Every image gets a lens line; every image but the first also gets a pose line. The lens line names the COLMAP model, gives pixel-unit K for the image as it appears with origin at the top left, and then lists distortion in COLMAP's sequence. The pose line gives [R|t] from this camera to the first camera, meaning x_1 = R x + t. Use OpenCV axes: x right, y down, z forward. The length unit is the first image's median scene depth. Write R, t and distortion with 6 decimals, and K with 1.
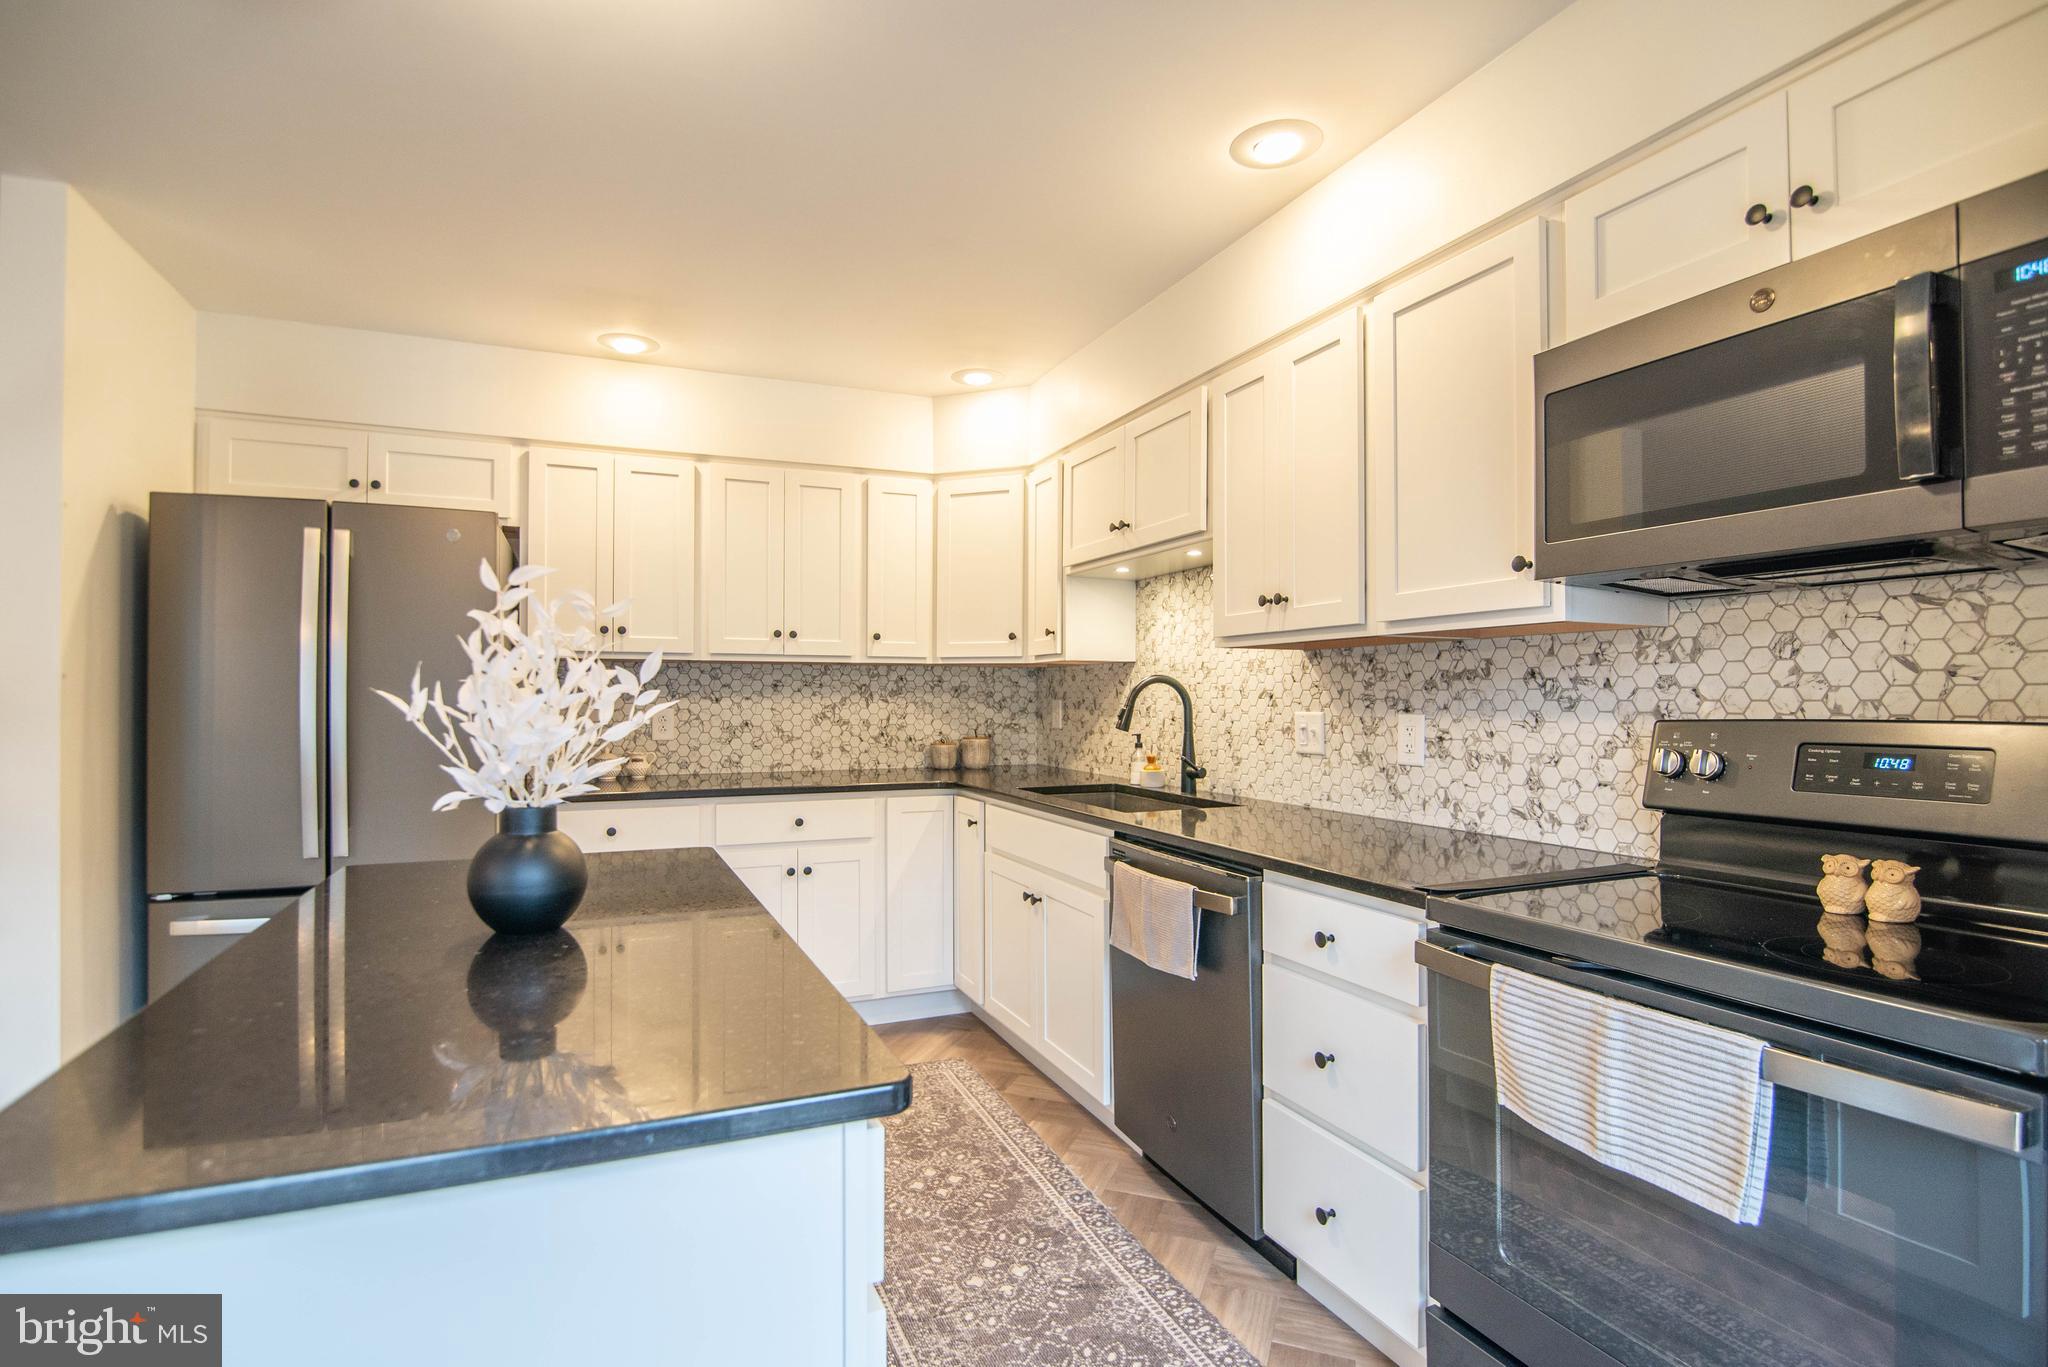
lens RADIAL K [[980.0, 0, 1004.2], [0, 980.0, 689.1], [0, 0, 1]] dist [-0.020335, 0.000999]
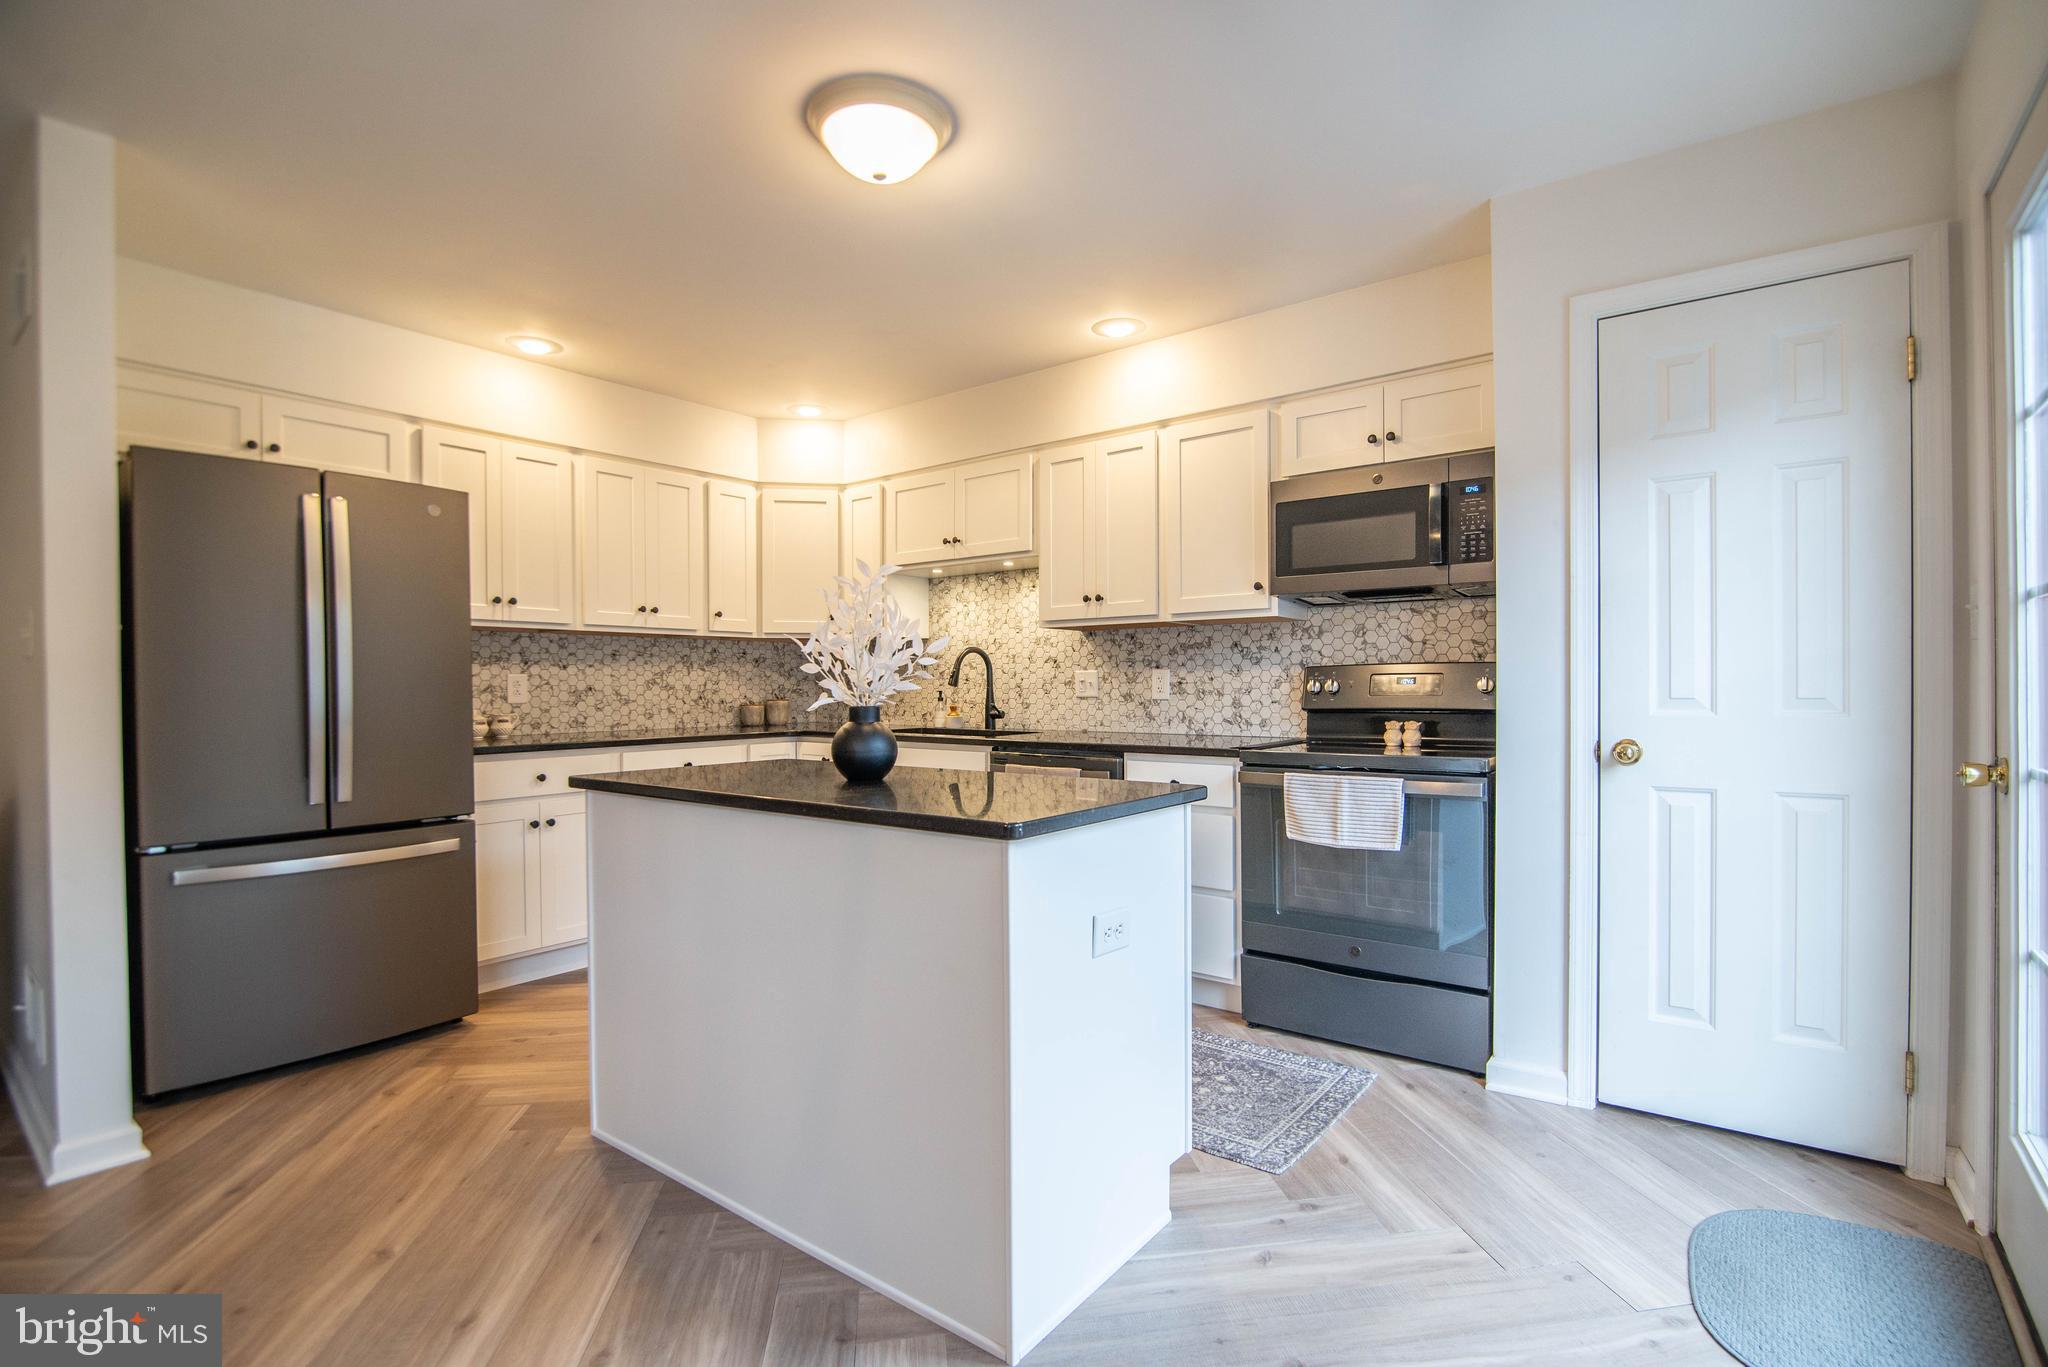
lens RADIAL K [[943.1, 0, 1031.3], [0, 943.1, 695.3], [0, 0, 1]] dist [-0.018700, 0.001629]
pose [[0.868991, -0.010968, 0.494705, -0.606830], [0.001900, 0.999821, 0.018830, 0.040768], [-0.494823, -0.015423, 0.868857, -0.319107]]
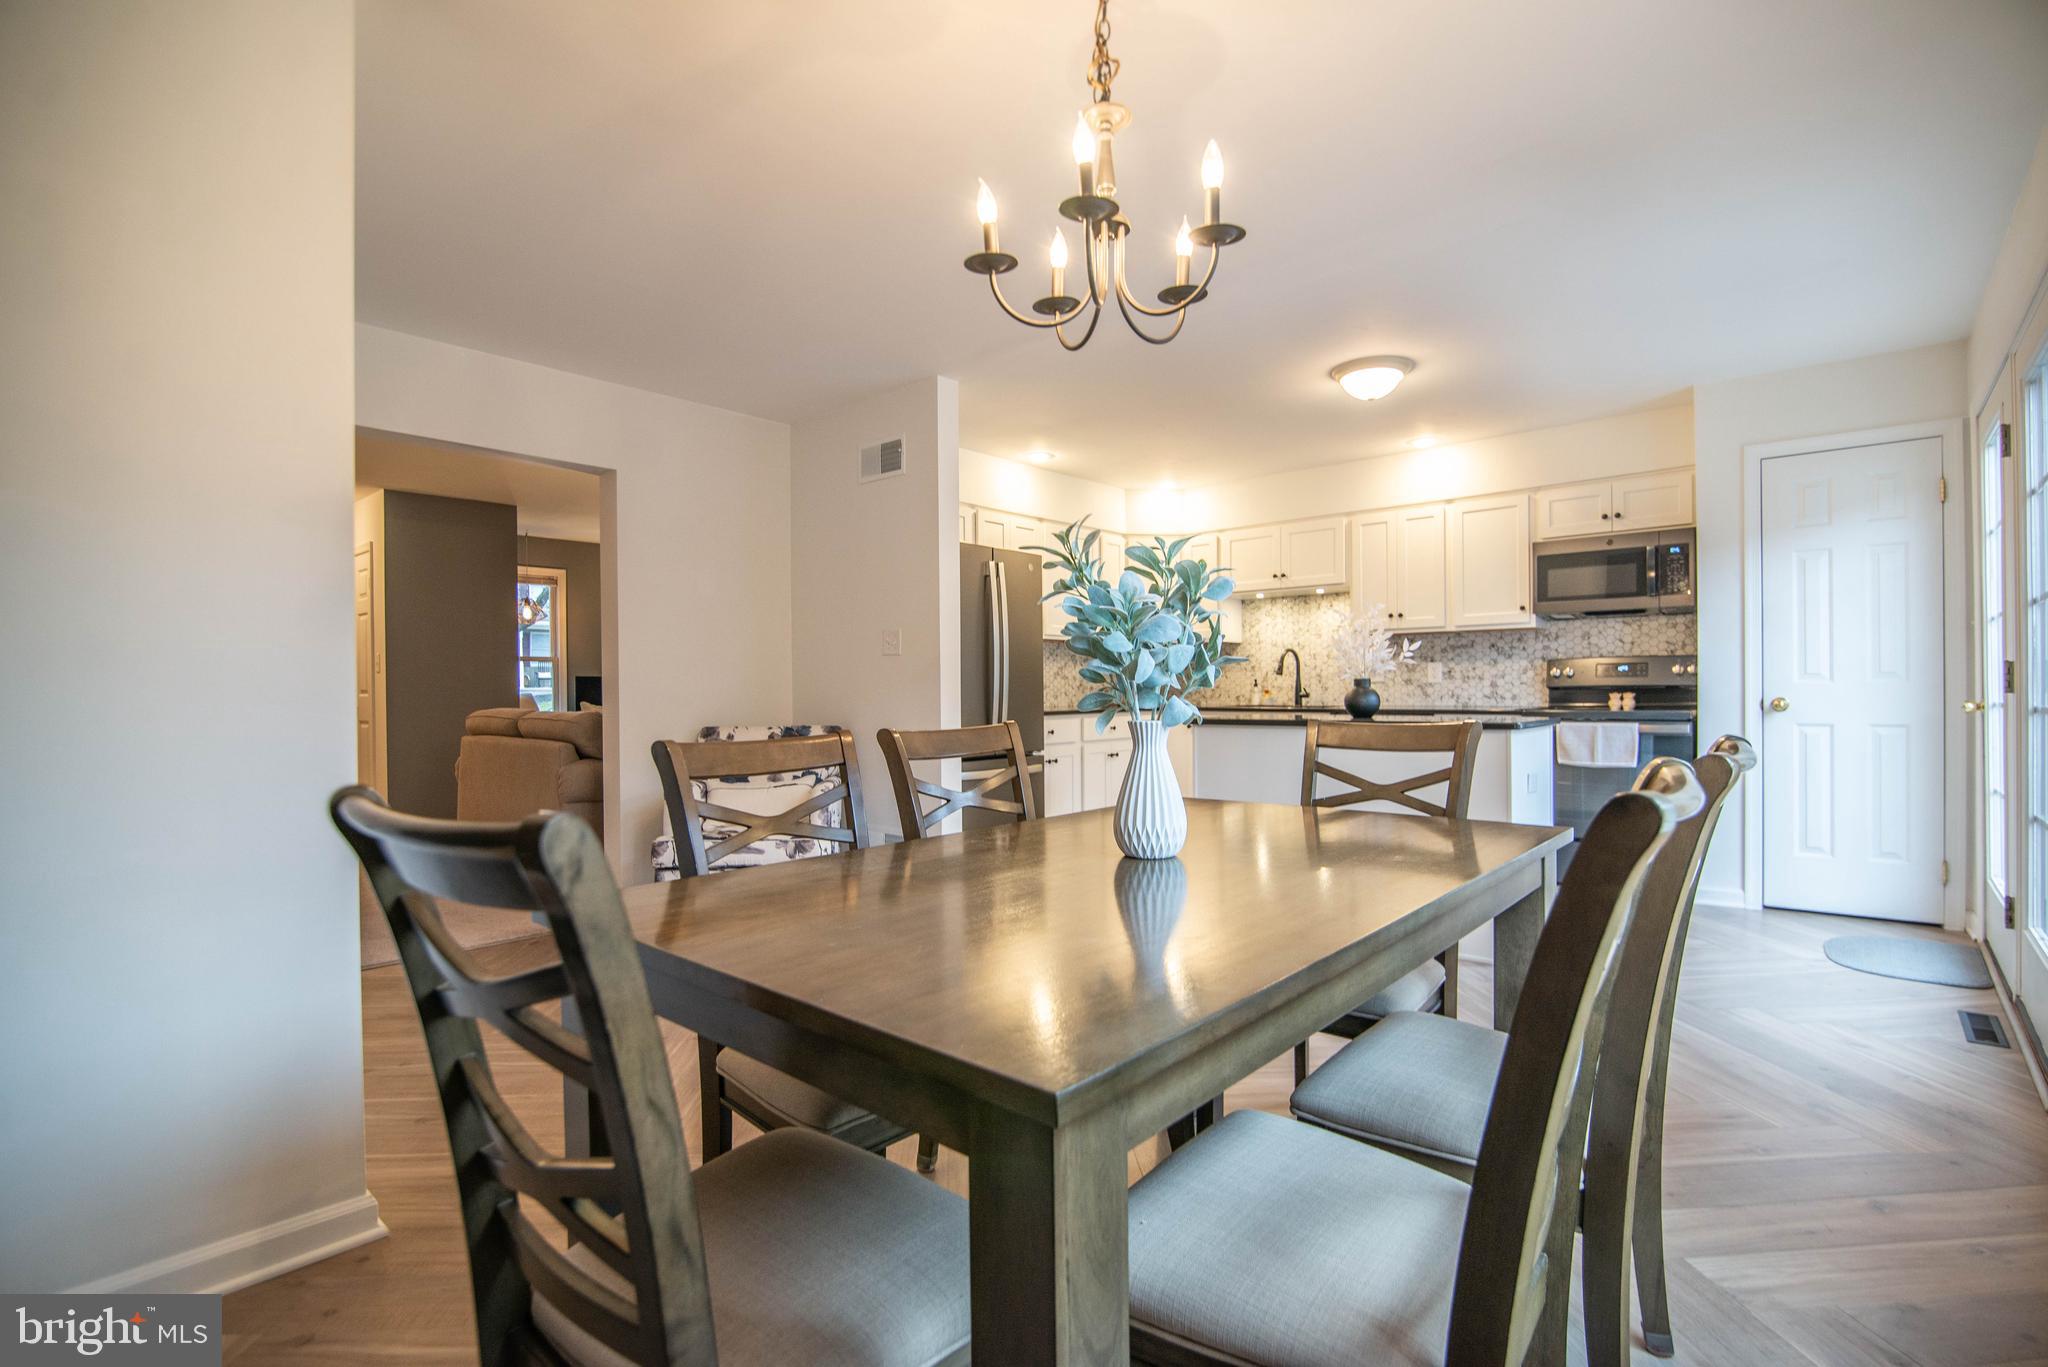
lens RADIAL K [[943.1, 0, 1031.3], [0, 943.1, 695.3], [0, 0, 1]] dist [-0.018700, 0.001629]
pose [[0.899642, -0.010916, 0.436493, -1.619241], [0.005261, 0.999886, 0.014161, 0.072364], [-0.436597, -0.010444, 0.899596, -0.740559]]
